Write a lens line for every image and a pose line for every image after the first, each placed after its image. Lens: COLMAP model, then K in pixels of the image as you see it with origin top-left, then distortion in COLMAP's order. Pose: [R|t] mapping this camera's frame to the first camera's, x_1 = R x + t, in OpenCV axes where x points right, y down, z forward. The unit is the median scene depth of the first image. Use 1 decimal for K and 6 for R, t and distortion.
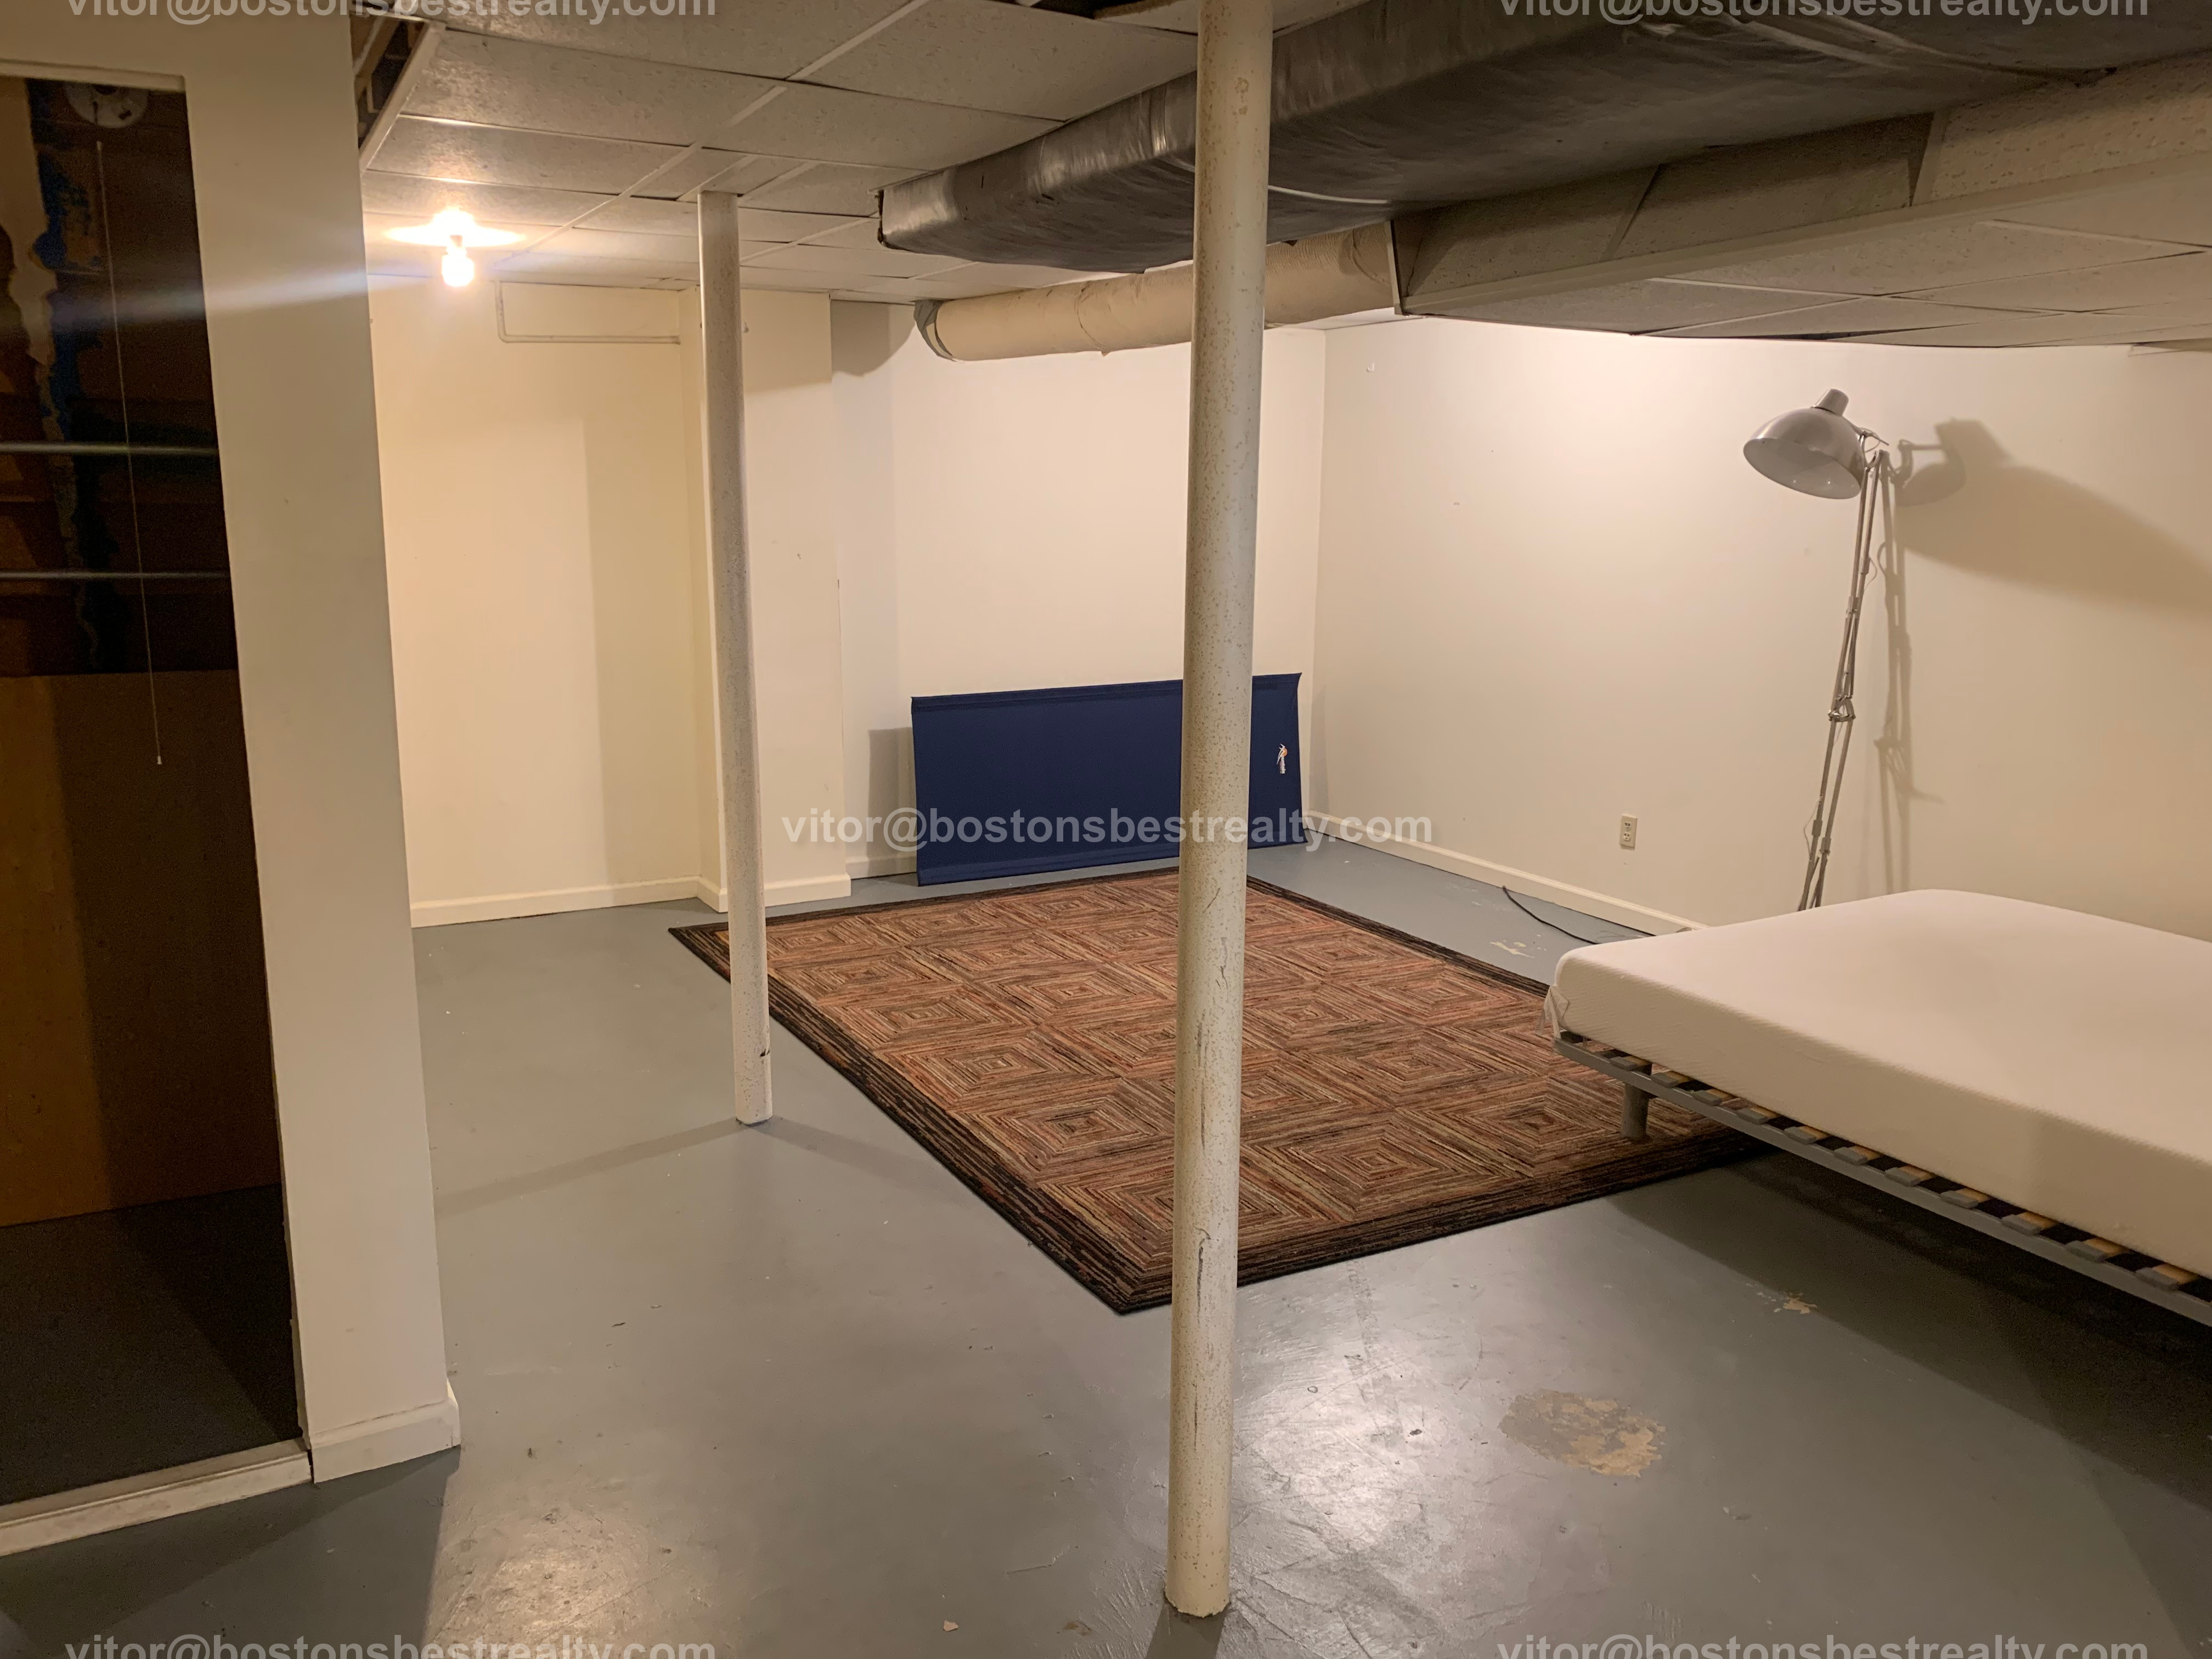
lens RADIAL K [[1694.5, 0, 1083.4], [0, 1694.5, 830.7], [0, 0, 1]] dist [0.098222, -0.227524]
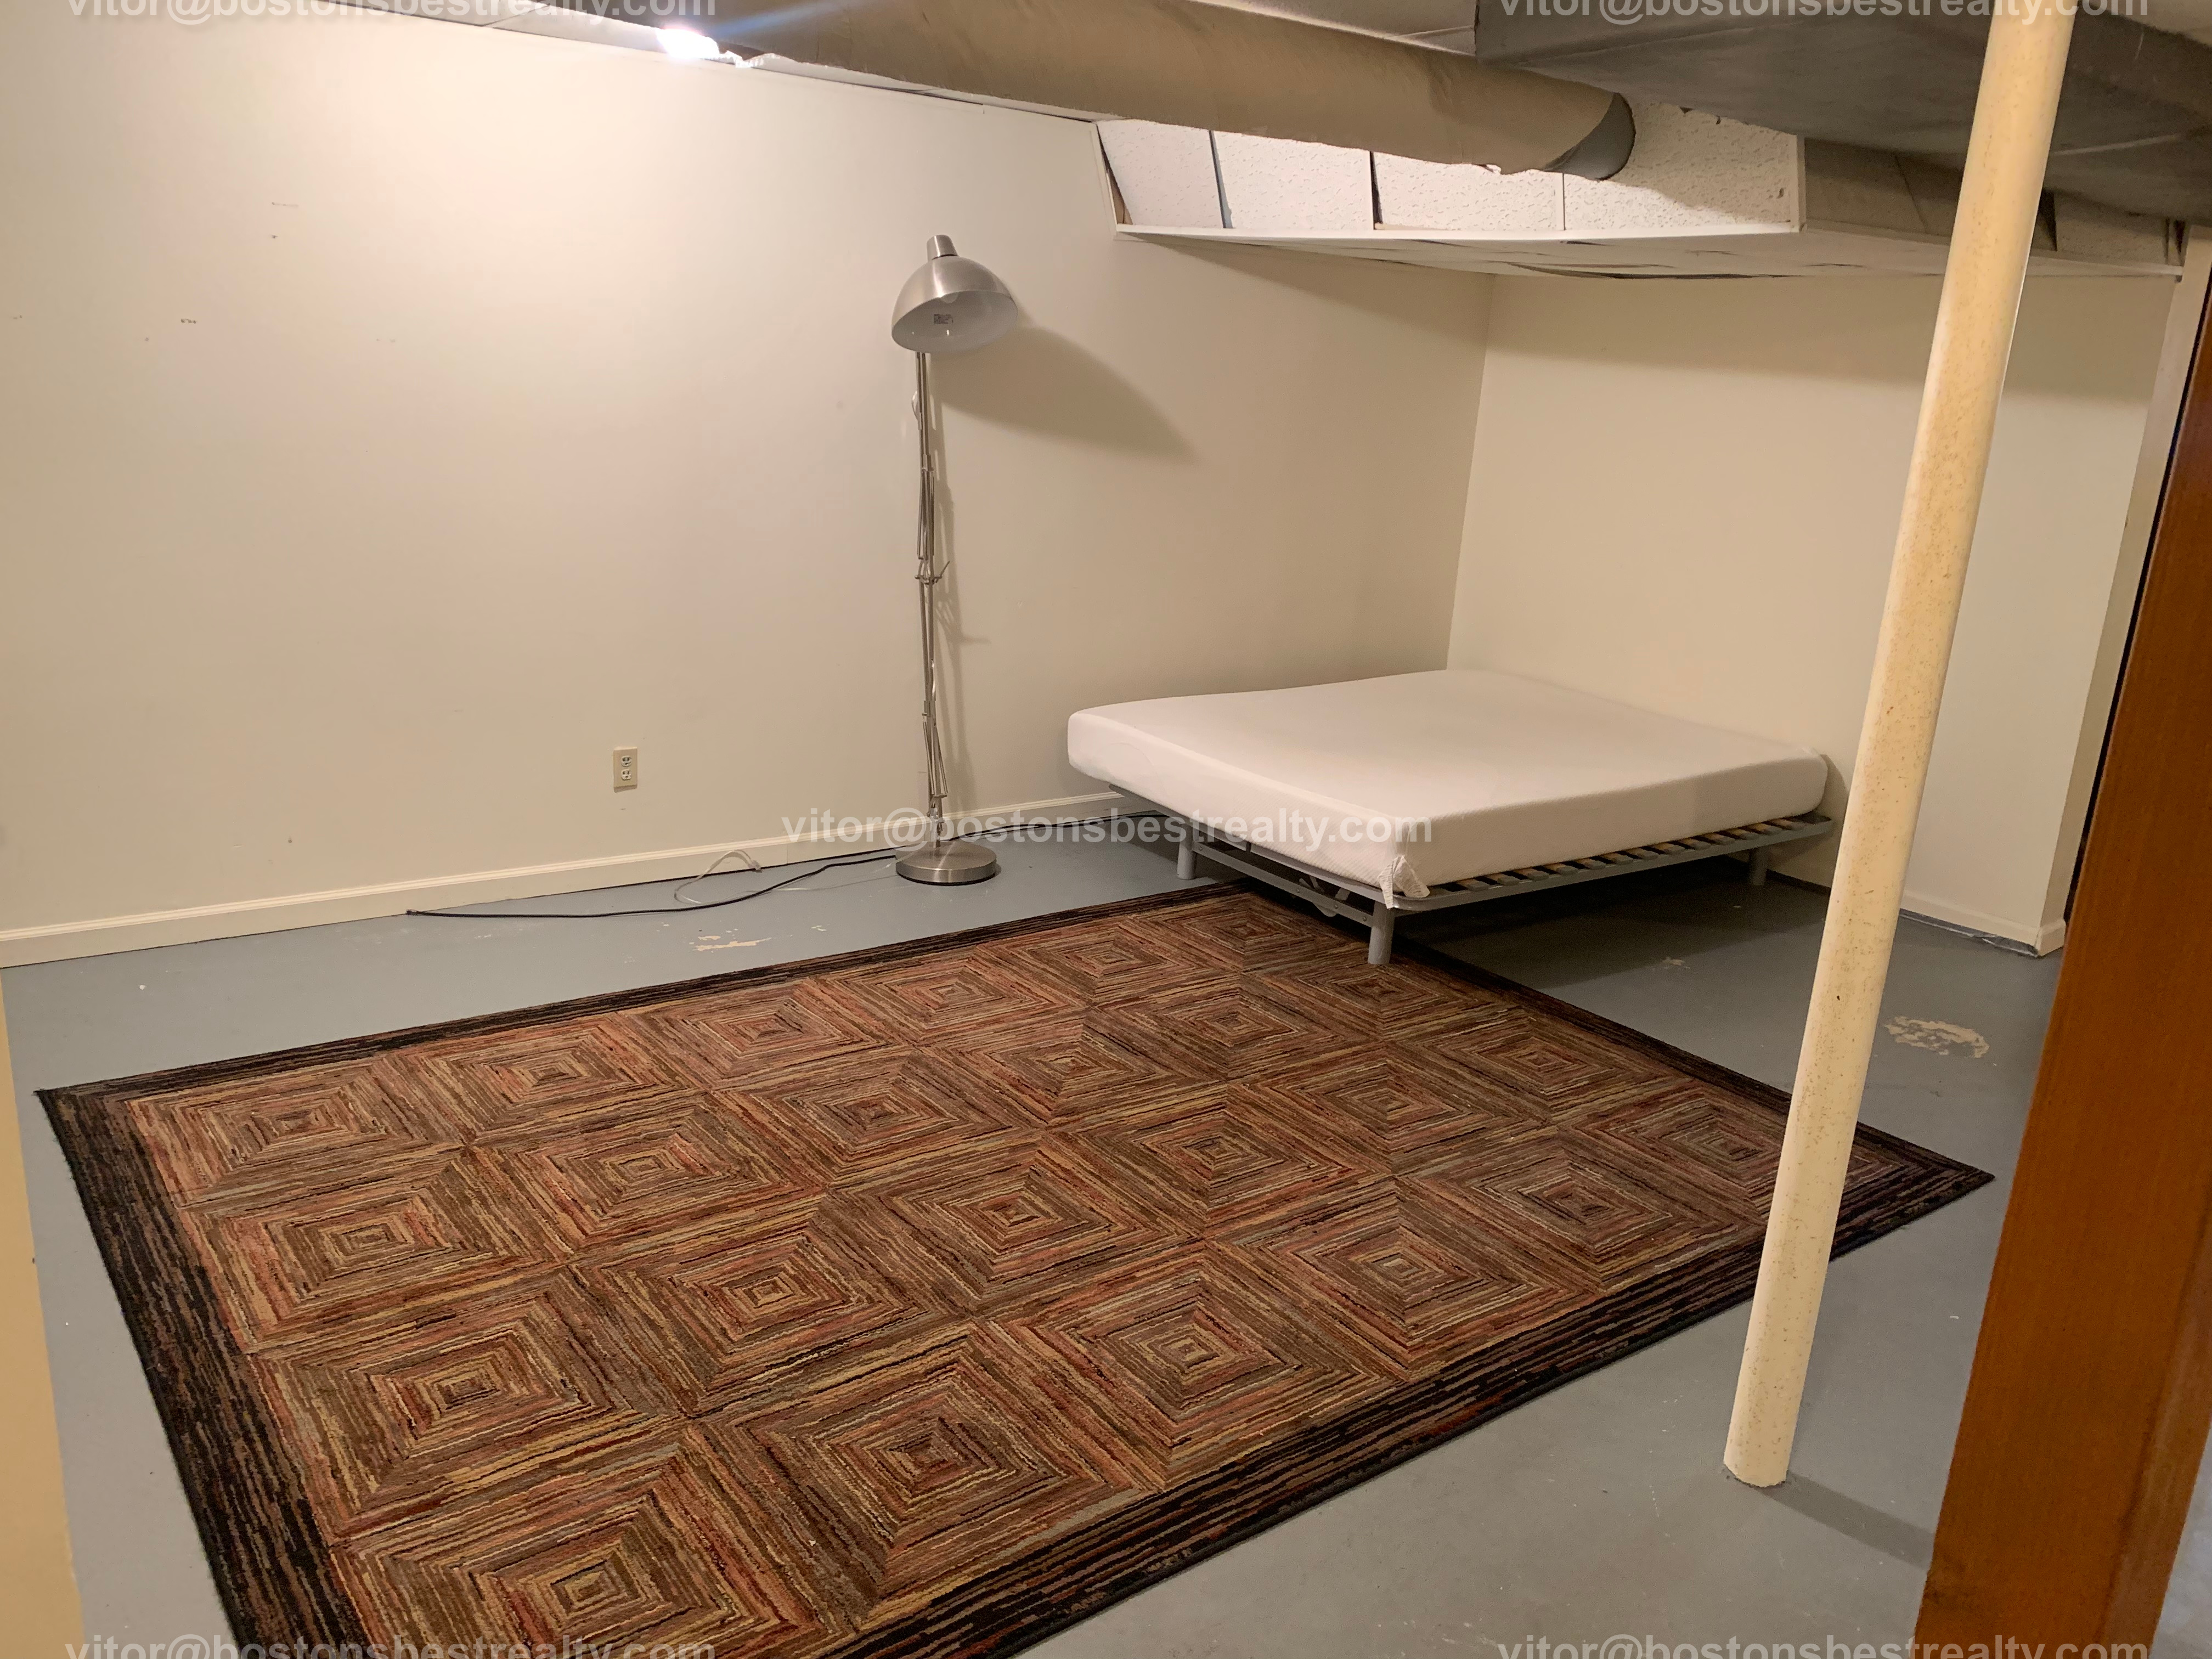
lens RADIAL K [[1694.5, 0, 1083.4], [0, 1694.5, 830.7], [0, 0, 1]] dist [0.098222, -0.227524]
pose [[-0.141613, -0.286969, 0.947415, -0.558348], [0.133831, 0.942723, 0.305552, -0.221227], [-0.980834, 0.170063, -0.095097, 1.040081]]
